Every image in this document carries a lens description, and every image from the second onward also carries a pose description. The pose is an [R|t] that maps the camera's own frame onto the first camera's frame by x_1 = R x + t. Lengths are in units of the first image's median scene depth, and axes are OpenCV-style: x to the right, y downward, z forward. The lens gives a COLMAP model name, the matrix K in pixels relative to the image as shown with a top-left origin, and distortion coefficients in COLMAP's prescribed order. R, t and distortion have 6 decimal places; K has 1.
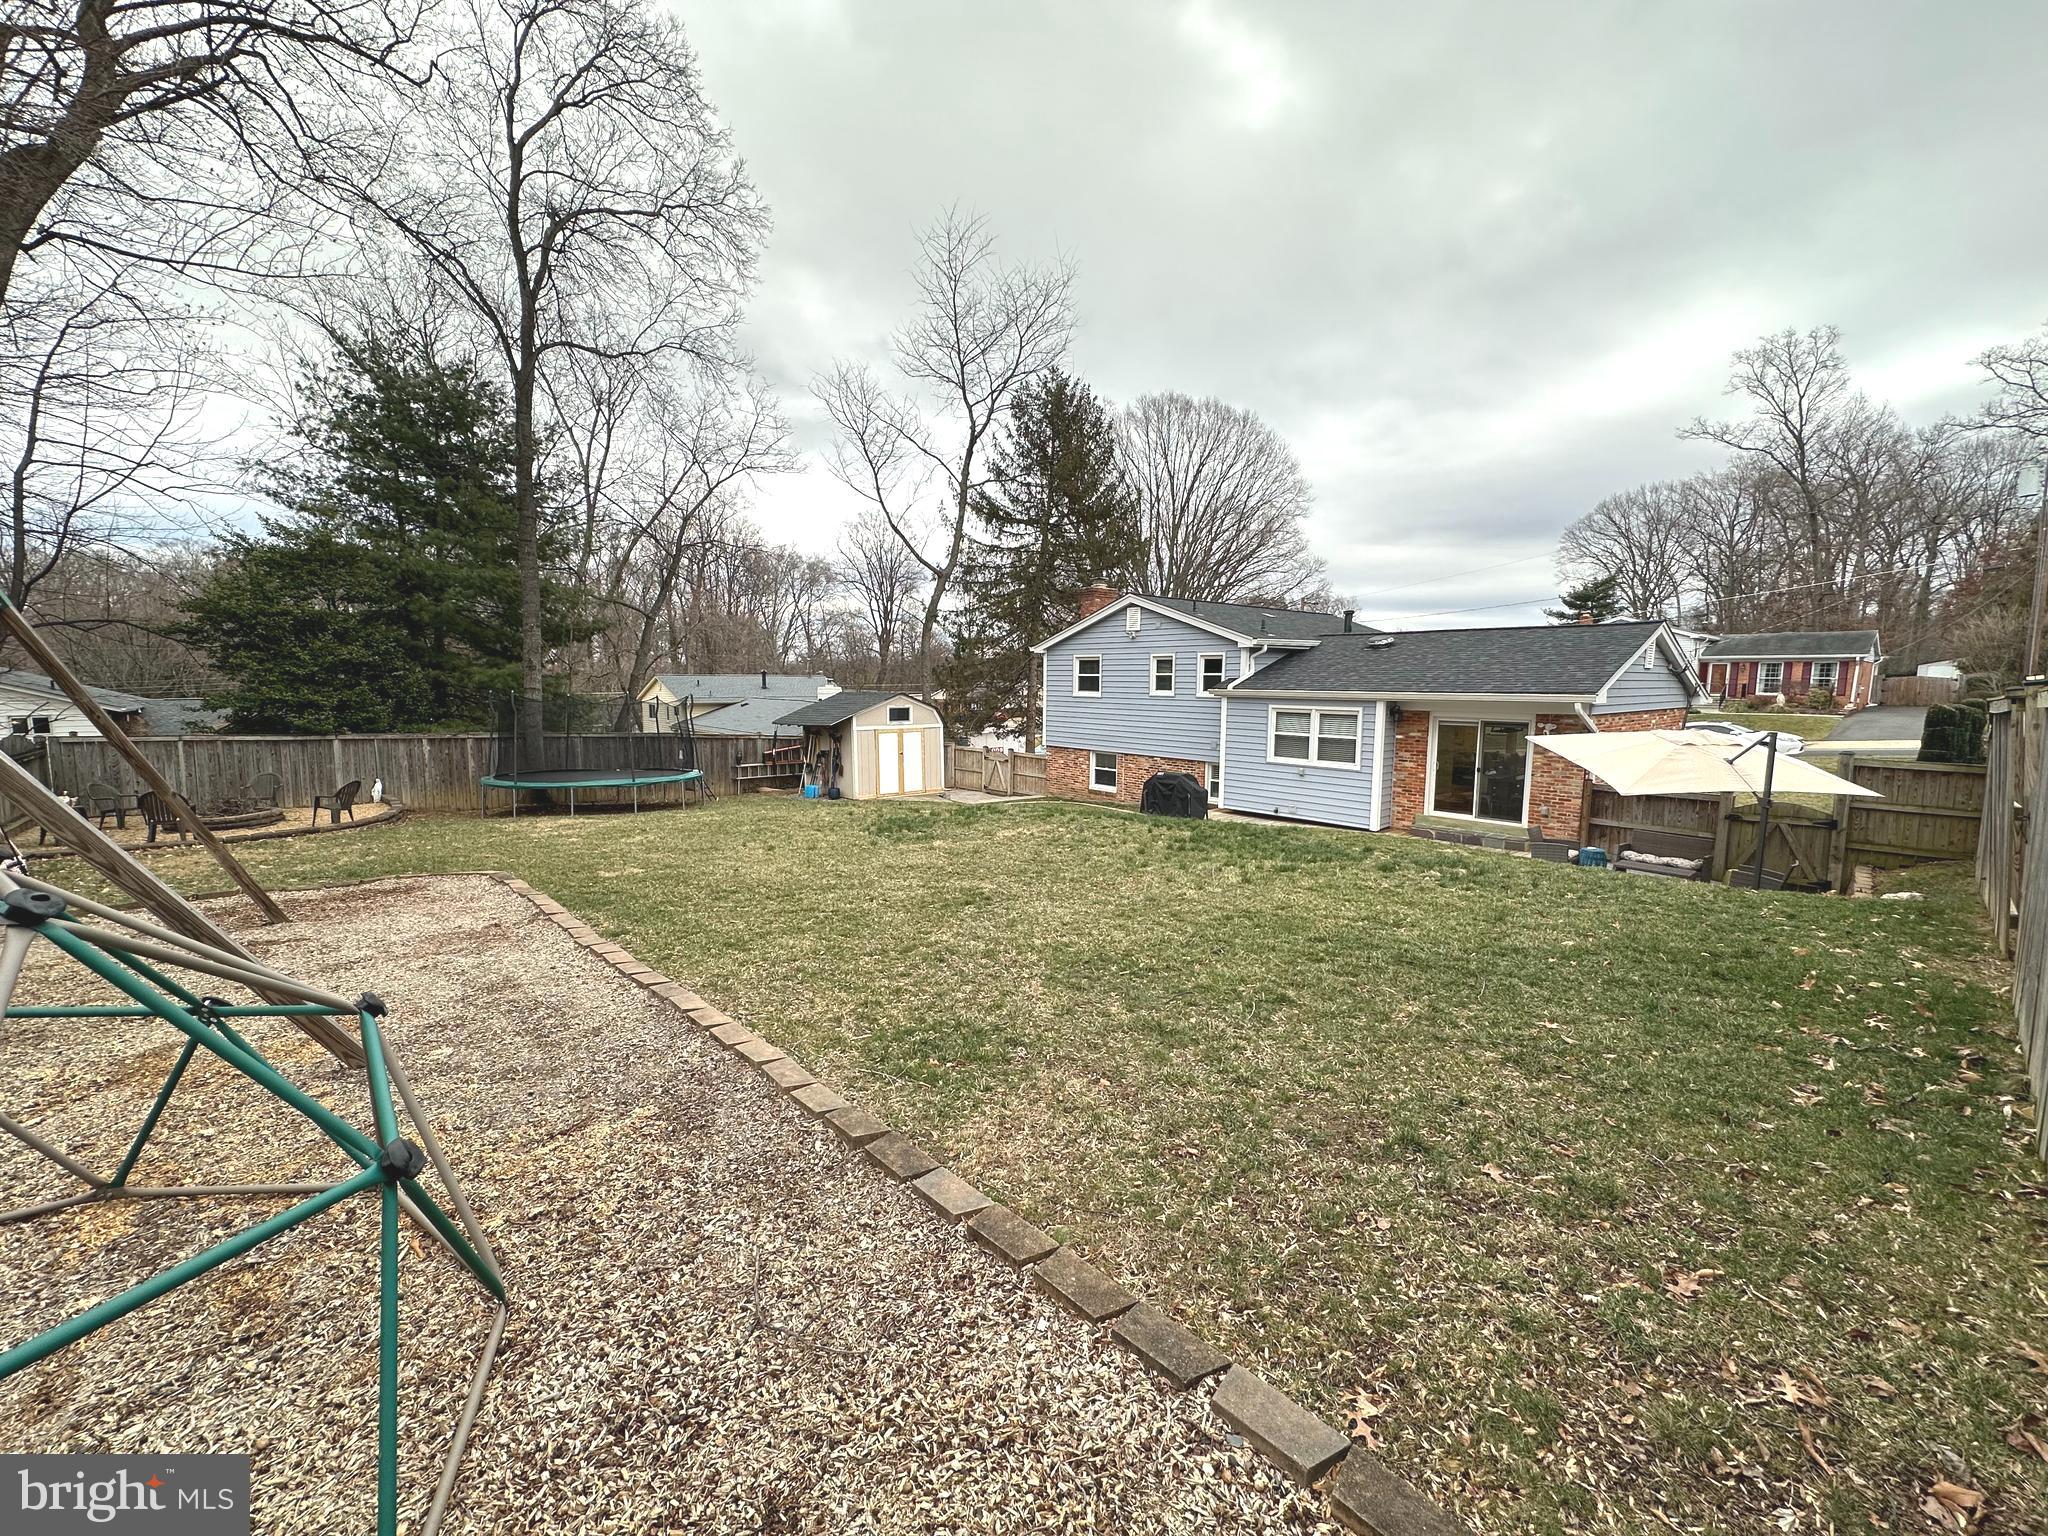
lens RADIAL K [[824.6, 0, 1024.0], [0, 824.6, 768.0], [0, 0, 1]] dist [-0.002173, -0.000224]
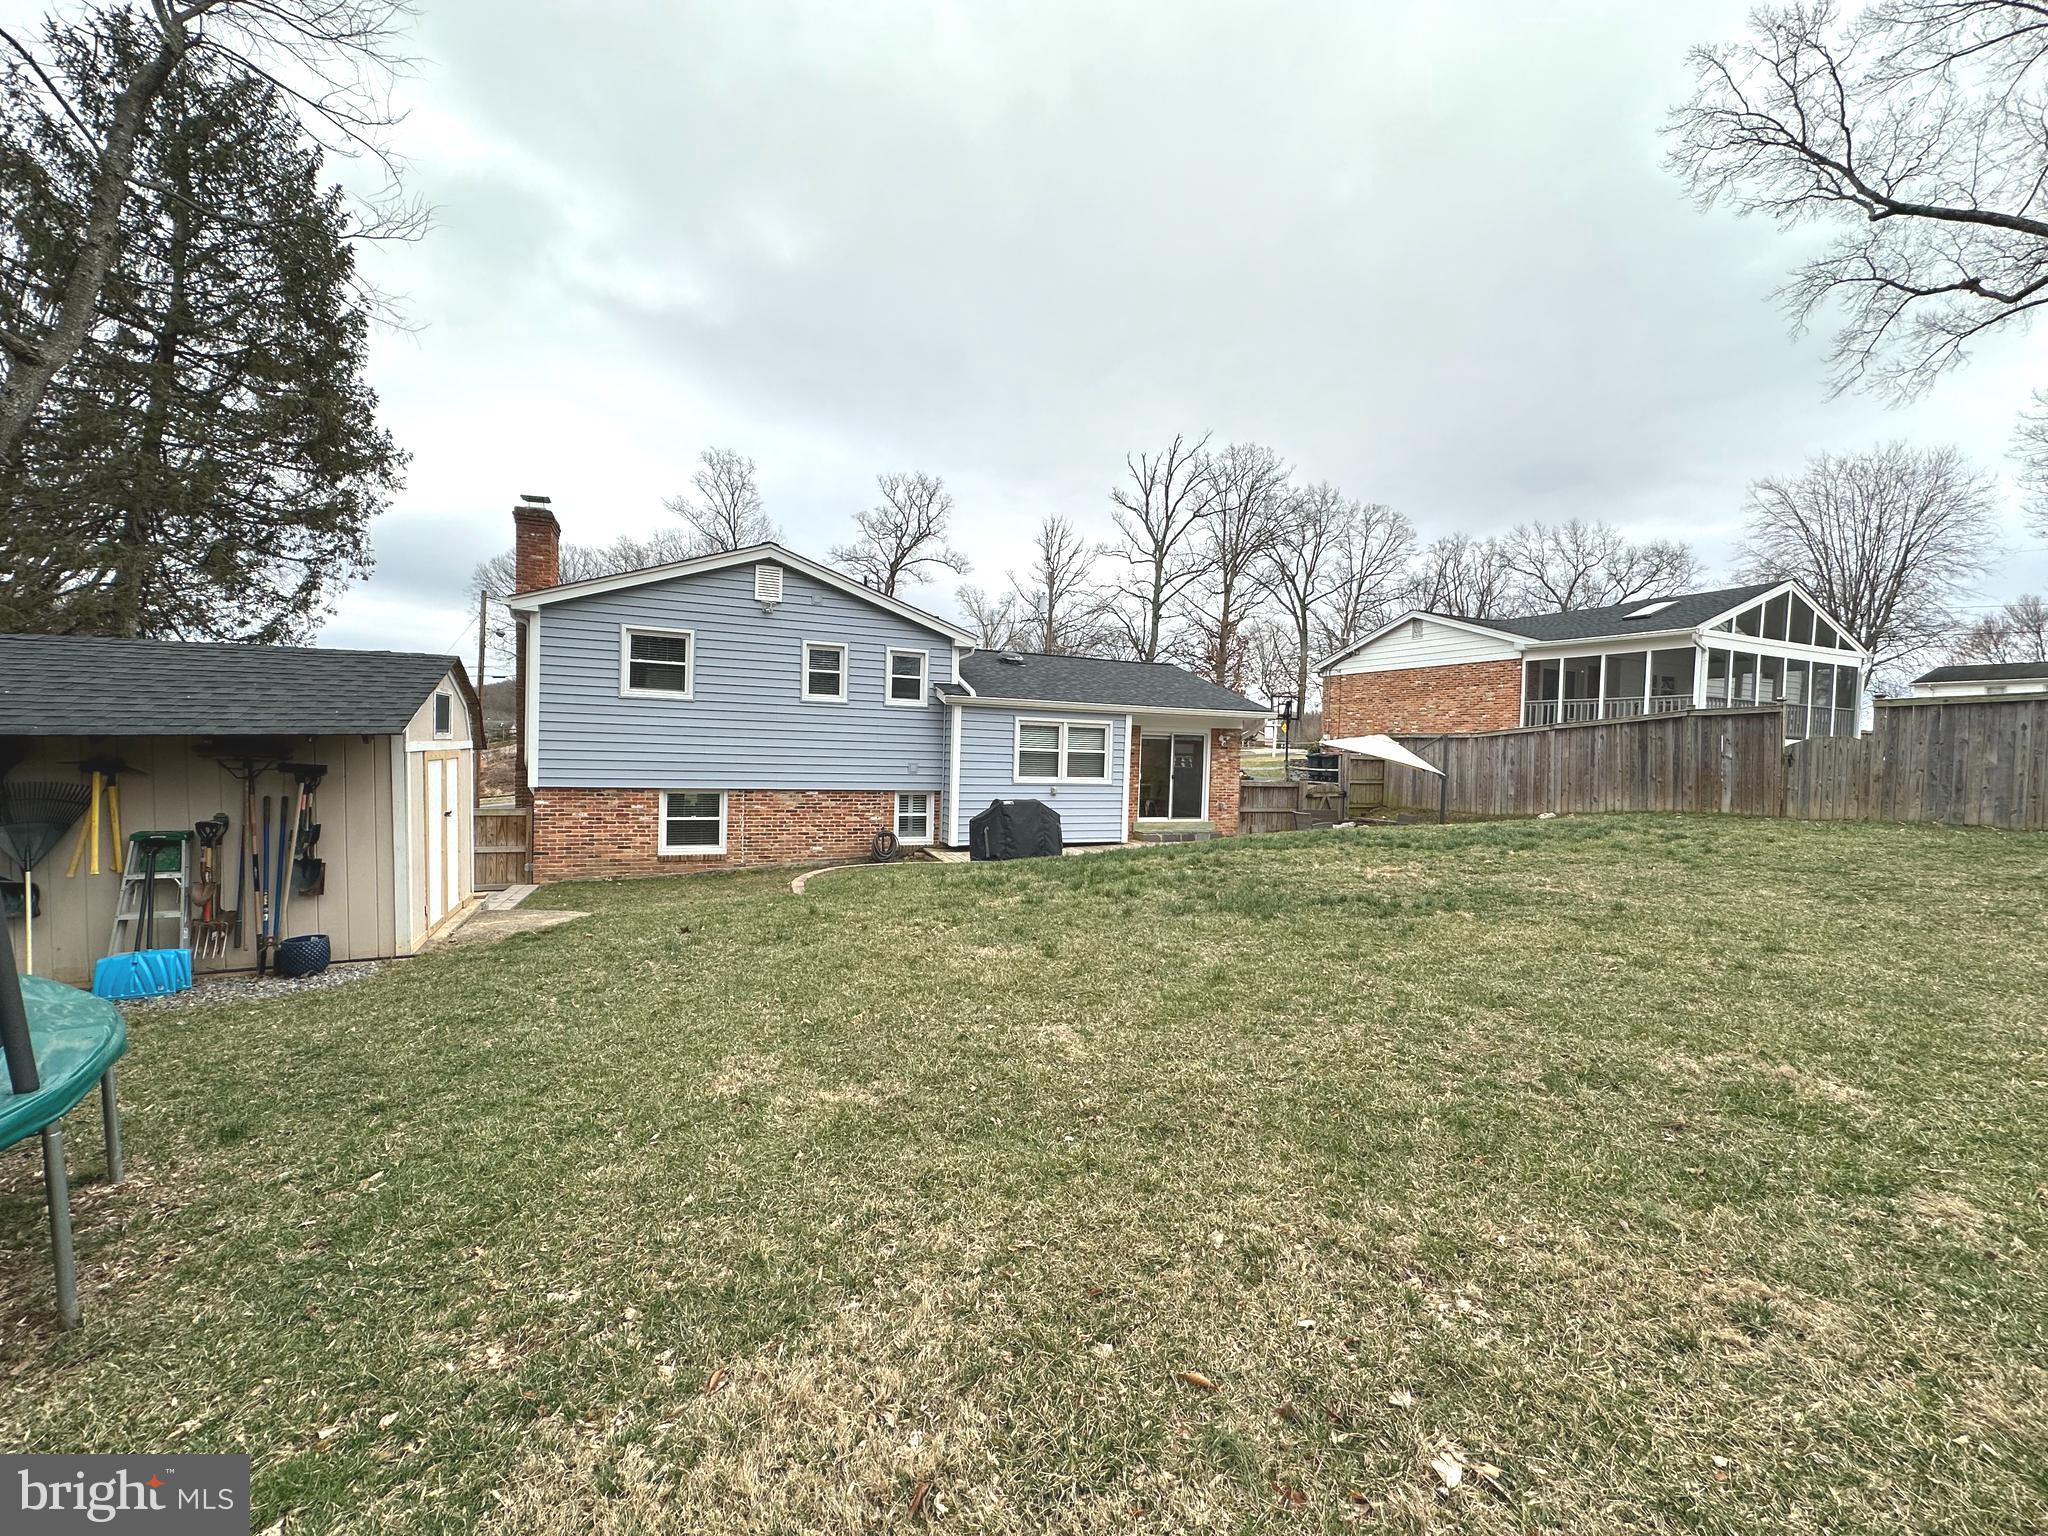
lens RADIAL K [[814.3, 0, 1024.0], [0, 814.3, 768.0], [0, 0, 1]] dist [-0.000960, 0.000016]
pose [[0.293454, -0.022091, 0.955718, -0.441790], [0.075391, 0.997154, -0.000100, -0.019139], [-0.952996, 0.072082, 0.294285, 0.642644]]
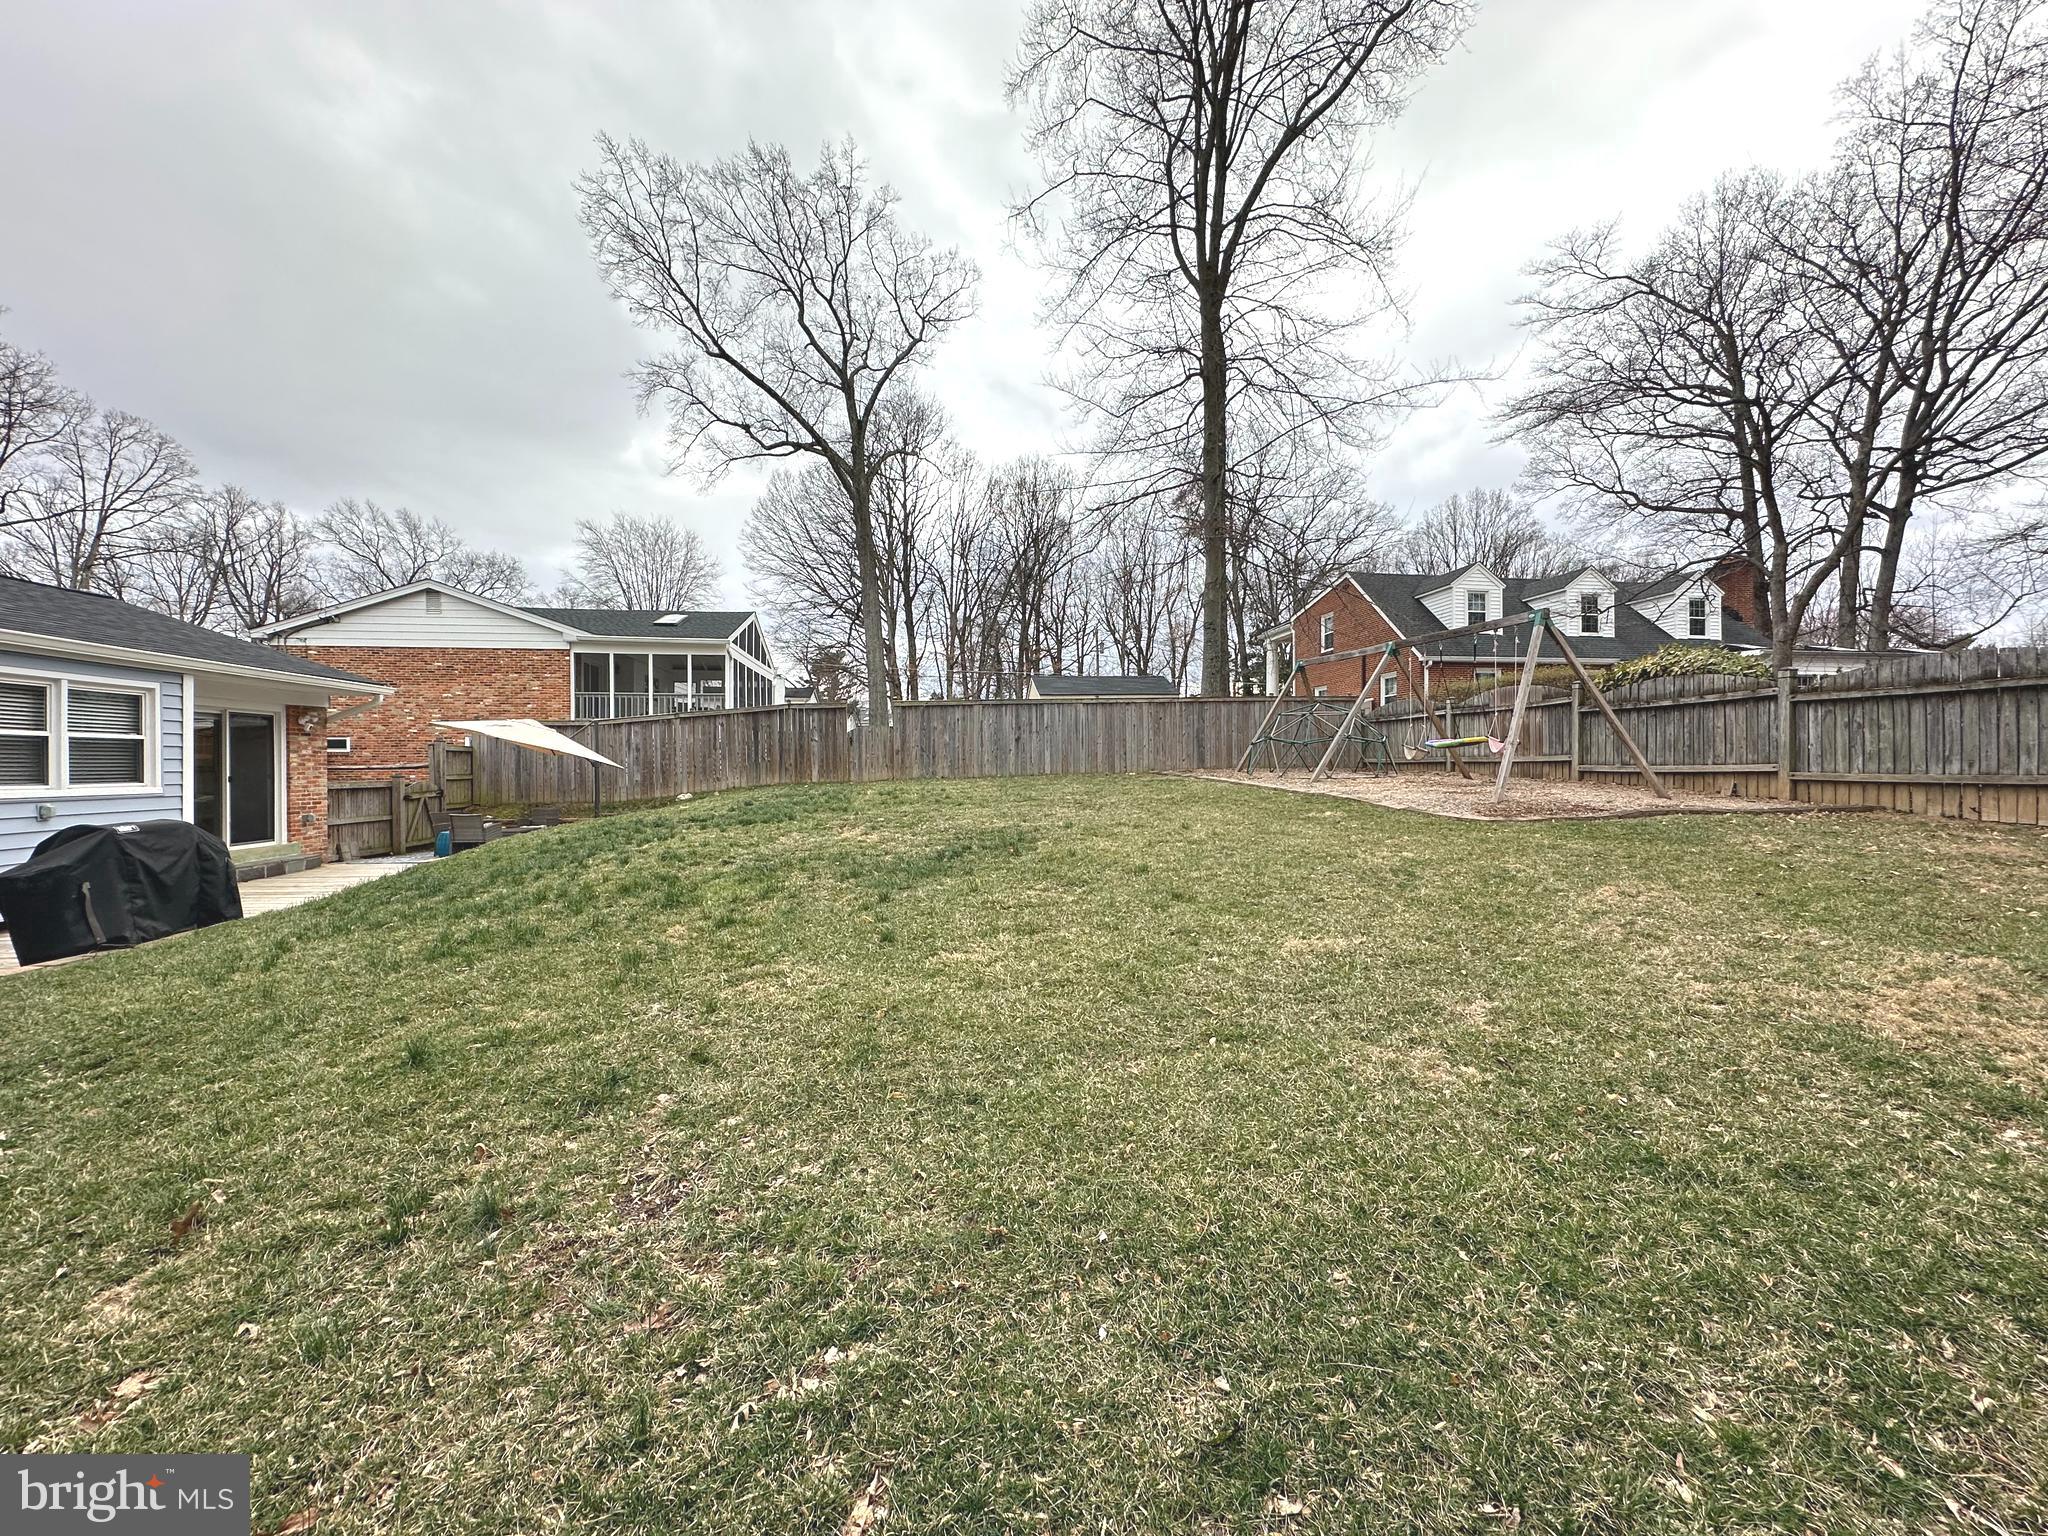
lens RADIAL K [[814.3, 0, 1024.0], [0, 814.3, 768.0], [0, 0, 1]] dist [-0.000960, 0.000016]
pose [[-0.839439, -0.003541, 0.543443, -0.314672], [0.058679, 0.993542, 0.097113, -0.027042], [-0.540277, 0.113409, -0.833810, 0.906888]]
